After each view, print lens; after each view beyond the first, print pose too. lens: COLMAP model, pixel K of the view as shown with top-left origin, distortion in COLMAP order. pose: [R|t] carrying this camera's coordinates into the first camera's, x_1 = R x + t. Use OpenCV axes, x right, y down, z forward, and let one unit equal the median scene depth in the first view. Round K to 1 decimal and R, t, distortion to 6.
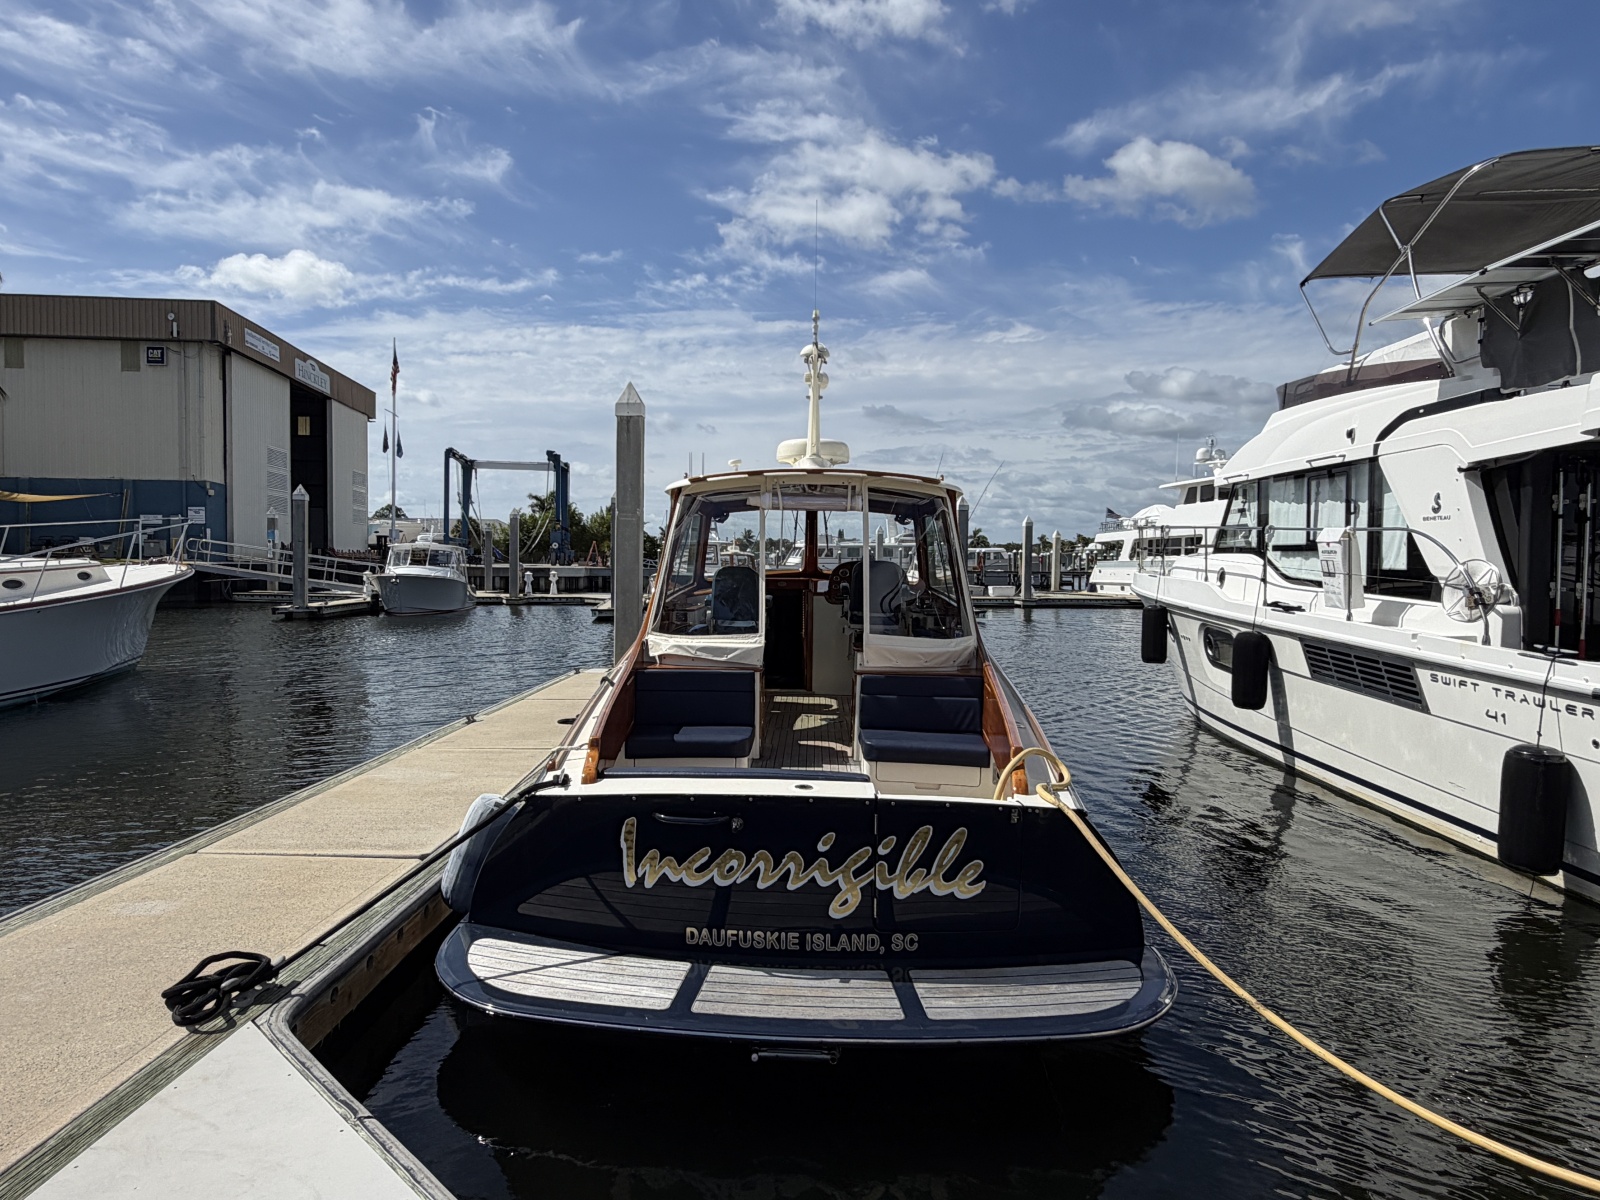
lens RADIAL K [[1009.1, 0, 776.9], [0, 1009.1, 609.3], [0, 0, 1]] dist [-0.012447, 0.003133]
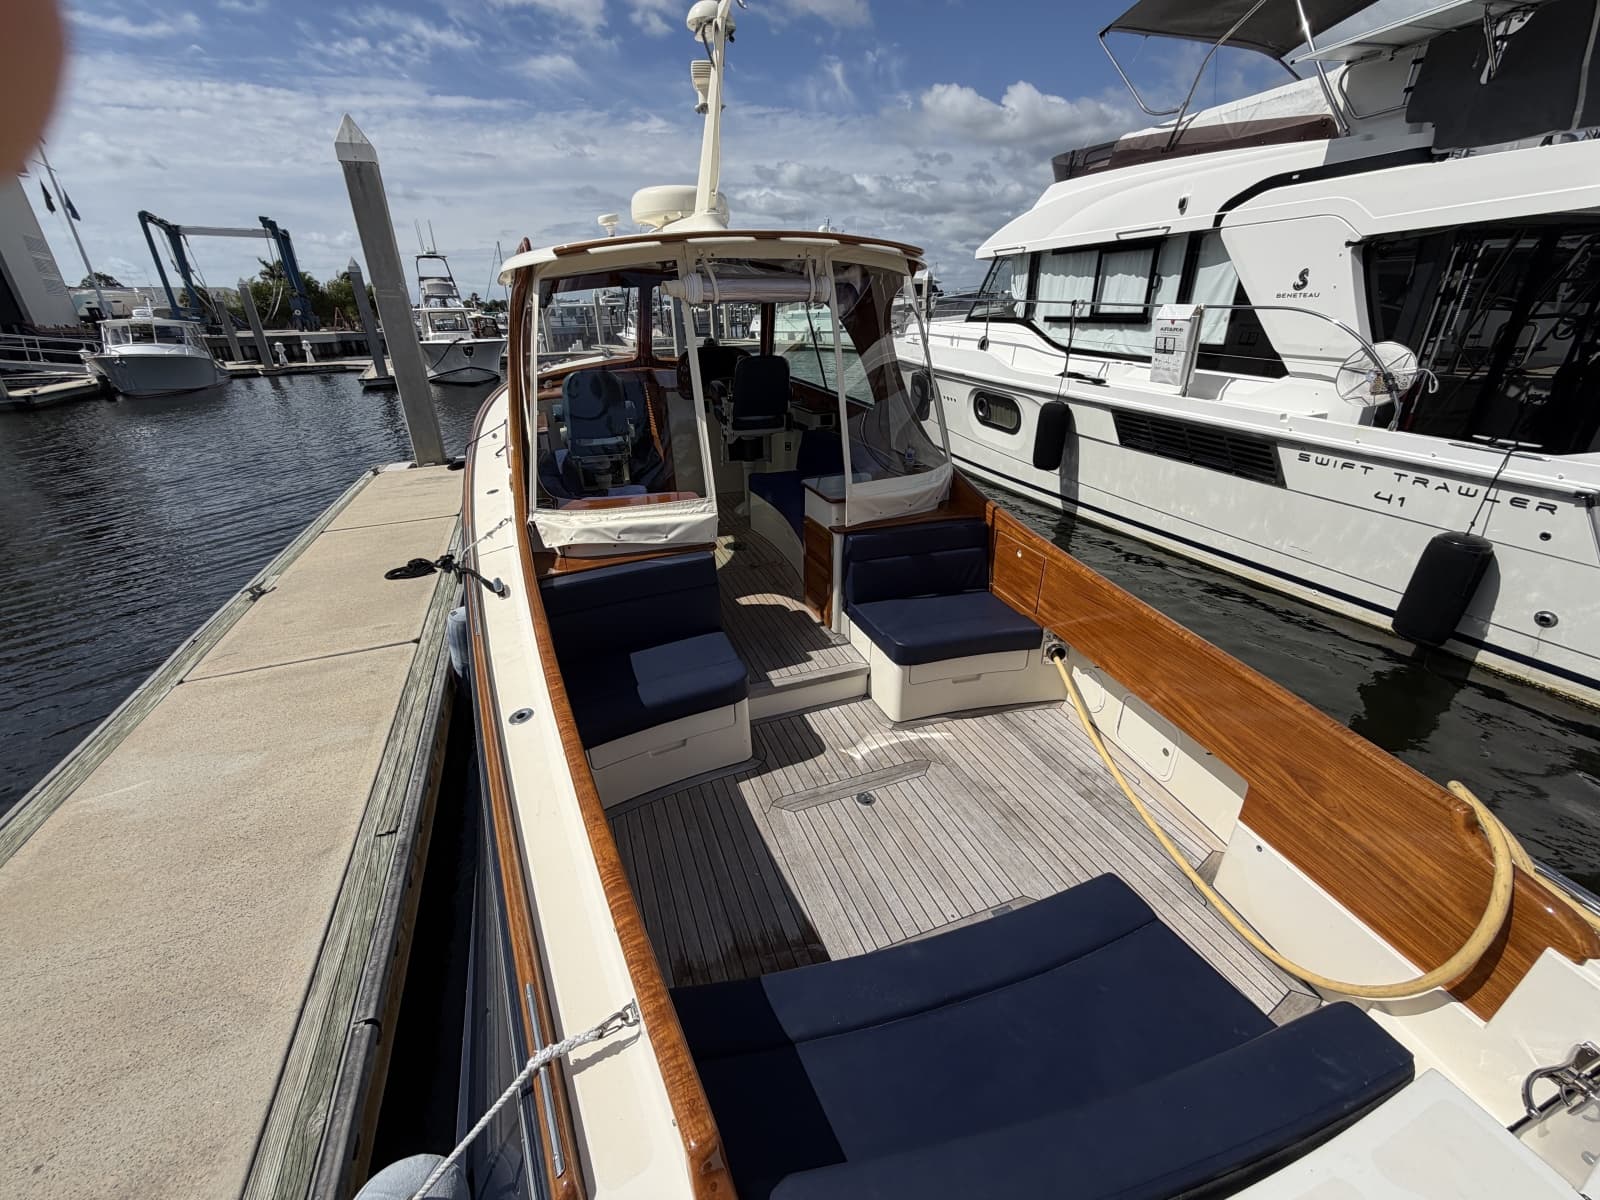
lens RADIAL K [[642.4, 0, 800.5], [0, 642.4, 600.3], [0, 0, 1]] dist [-0.006864, 0.002392]
pose [[0.915230, -0.188299, 0.356226, -0.015786], [0.045470, 0.926705, 0.373028, -0.008888], [-0.400357, -0.325208, 0.856711, 0.068555]]
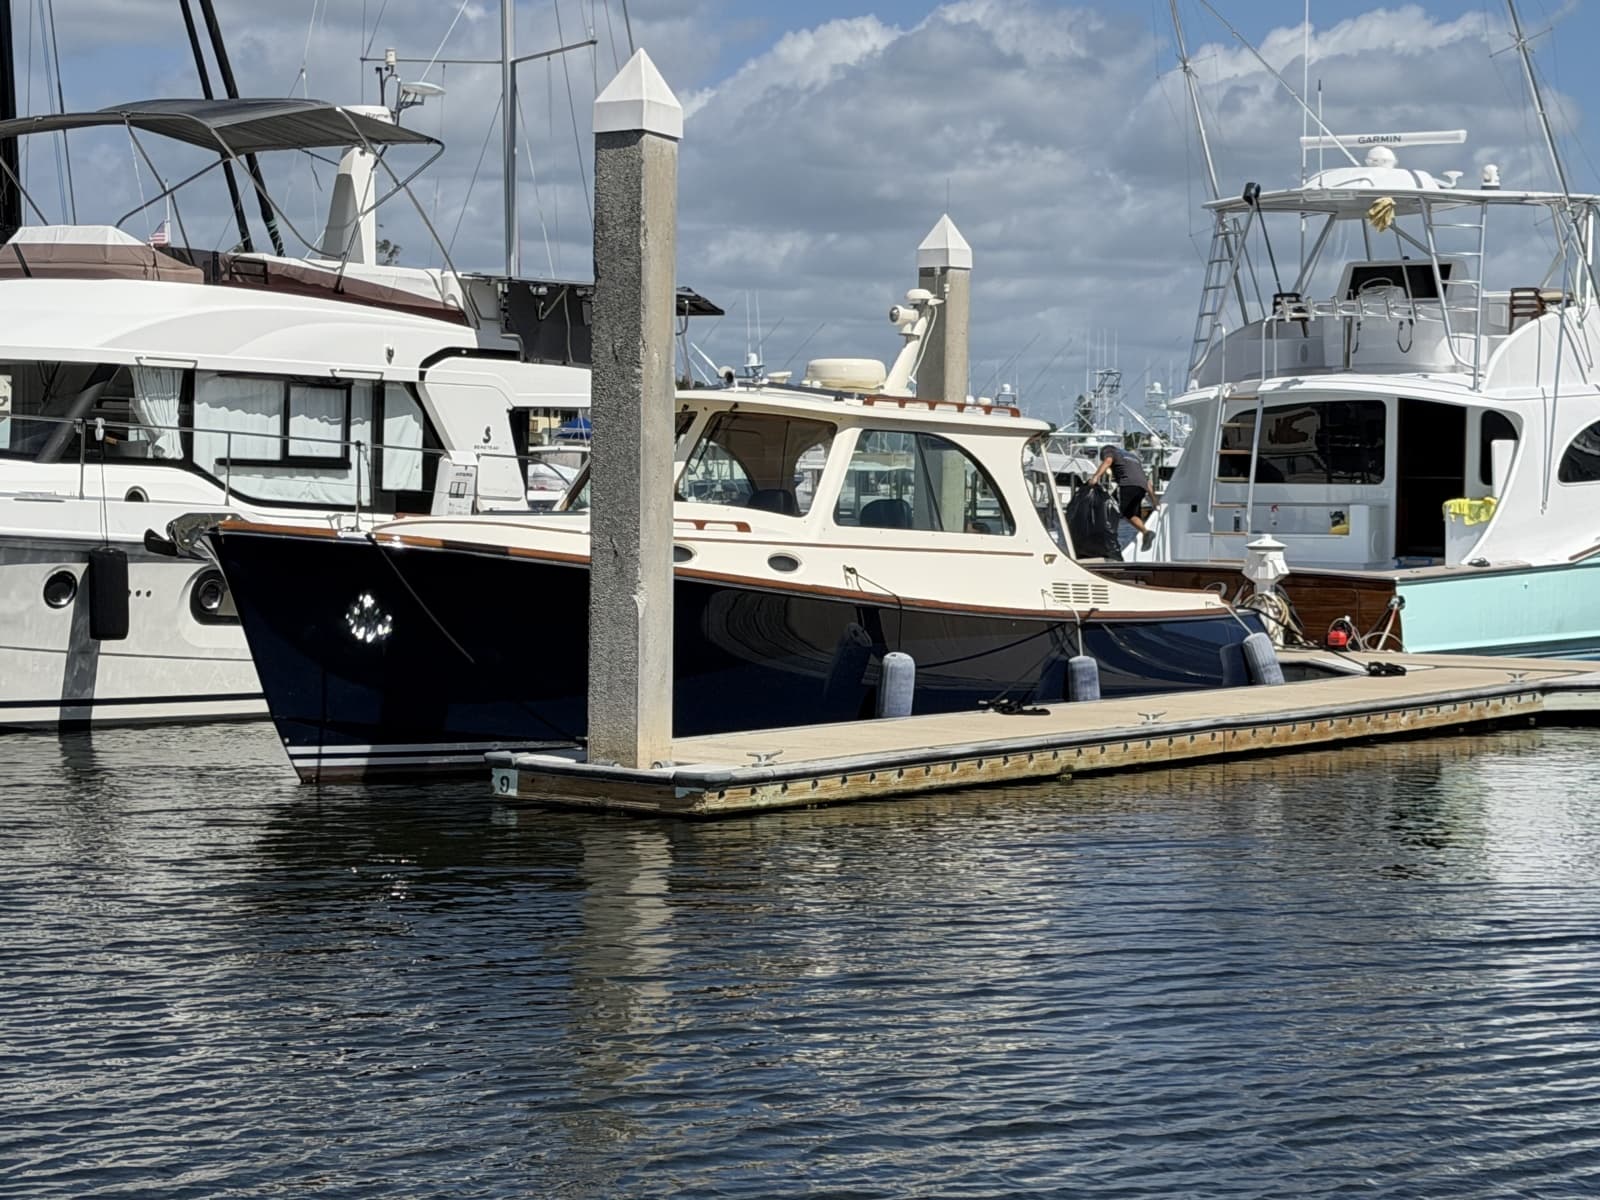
lens RADIAL K [[3560.7, 0, 799.9], [0, 3560.7, 597.5], [0, 0, 1]] dist [0.211092, 0.000000]
pose [[-0.831960, -0.035996, 0.553666, -0.260569], [0.004951, 0.997372, 0.072283, -0.028193], [-0.554813, 0.062878, -0.829596, 0.560401]]
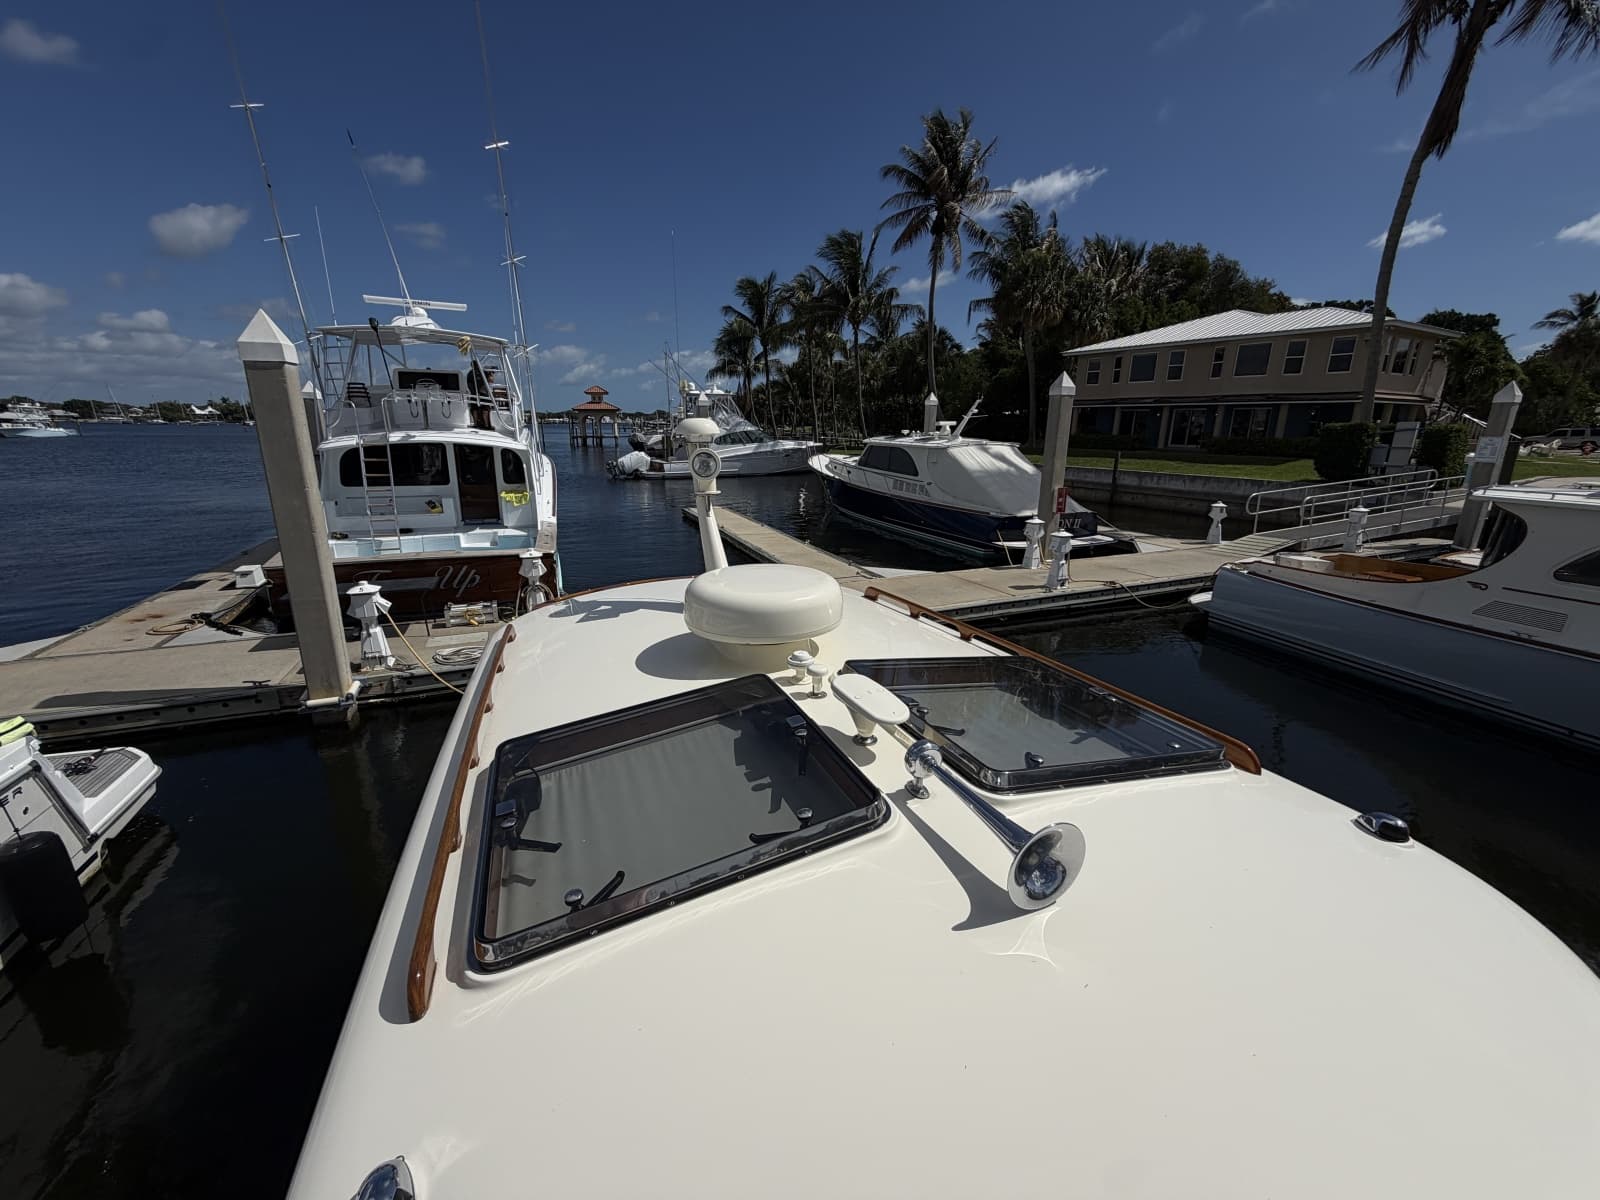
lens RADIAL K [[642.4, 0, 785.6], [0, 642.4, 581.3], [0, 0, 1]] dist [-0.006864, 0.002392]
pose [[-0.921851, 0.079922, -0.379213, 0.022476], [-0.030186, 0.960723, 0.275861, -0.036894], [0.386366, 0.265750, -0.883232, 0.183539]]
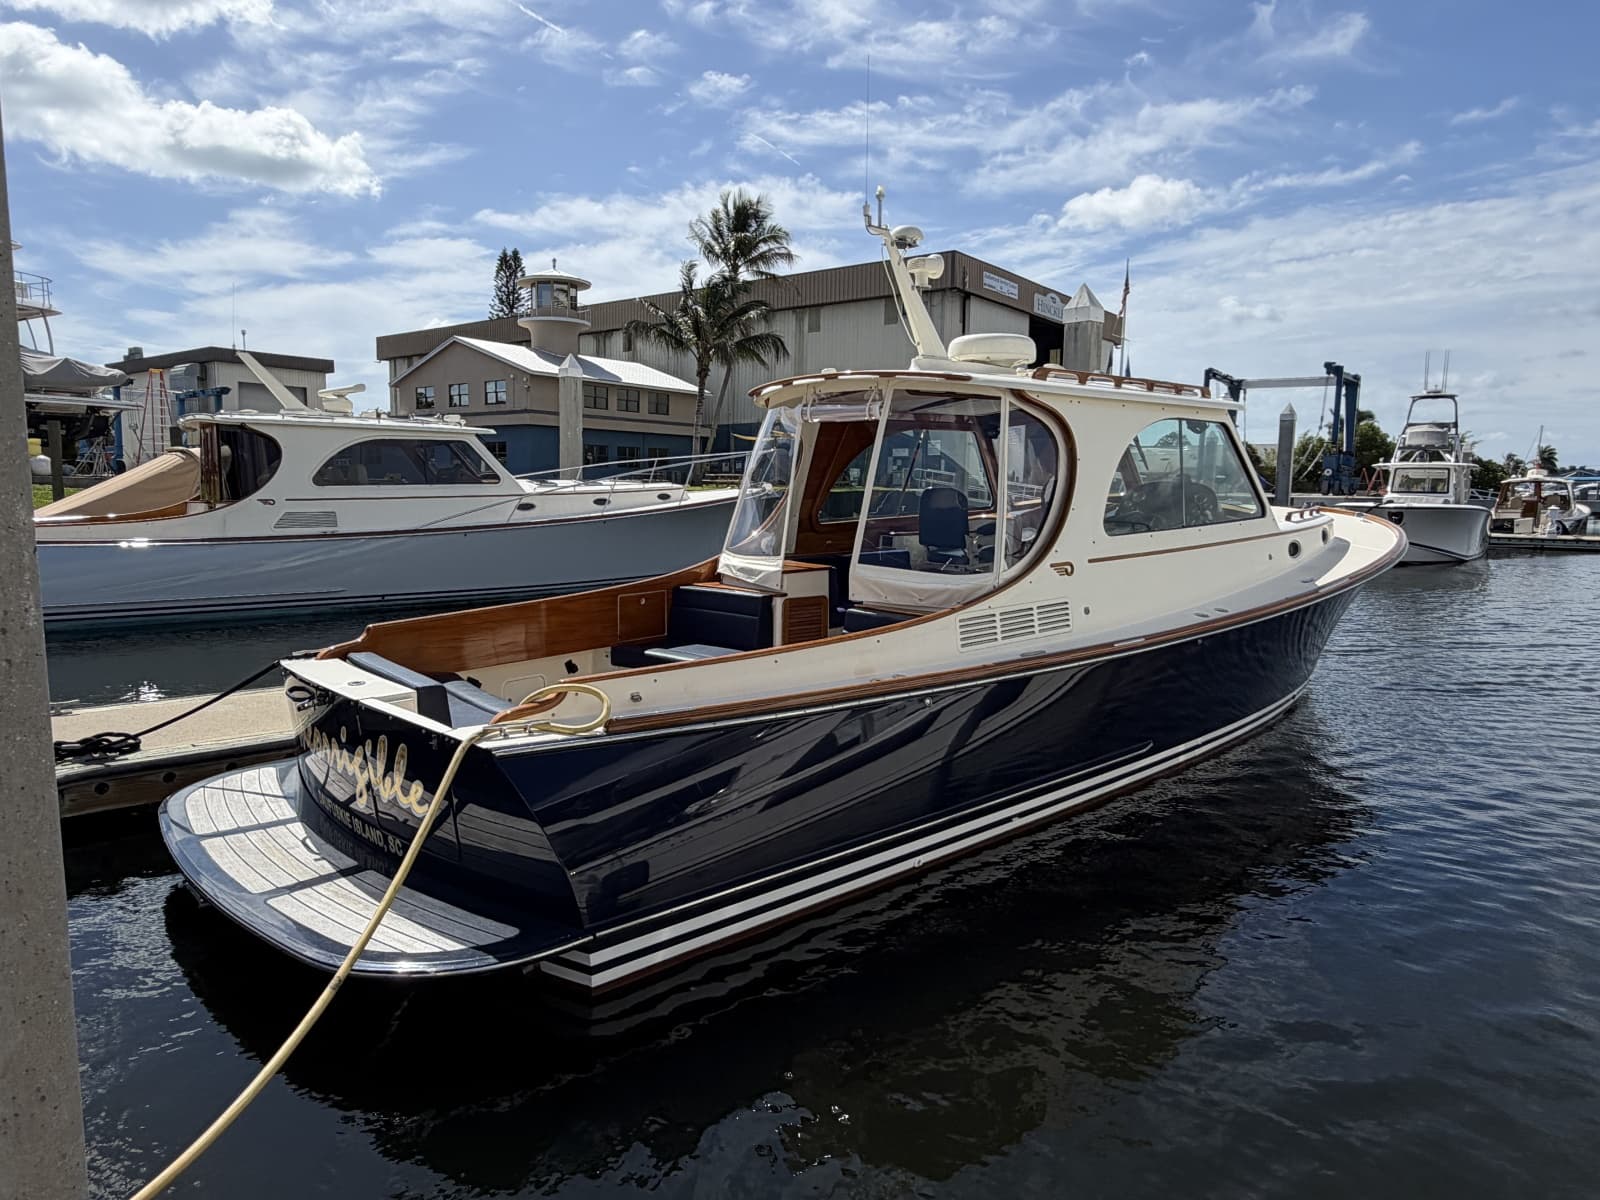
lens RADIAL K [[1009.1, 0, 742.1], [0, 1009.1, 607.2], [0, 0, 1]] dist [-0.012447, 0.003133]
pose [[0.701896, 0.083643, -0.707351, 0.074804], [-0.035990, 0.995977, 0.082060, -0.000493], [0.711369, -0.032140, 0.702083, 0.038620]]
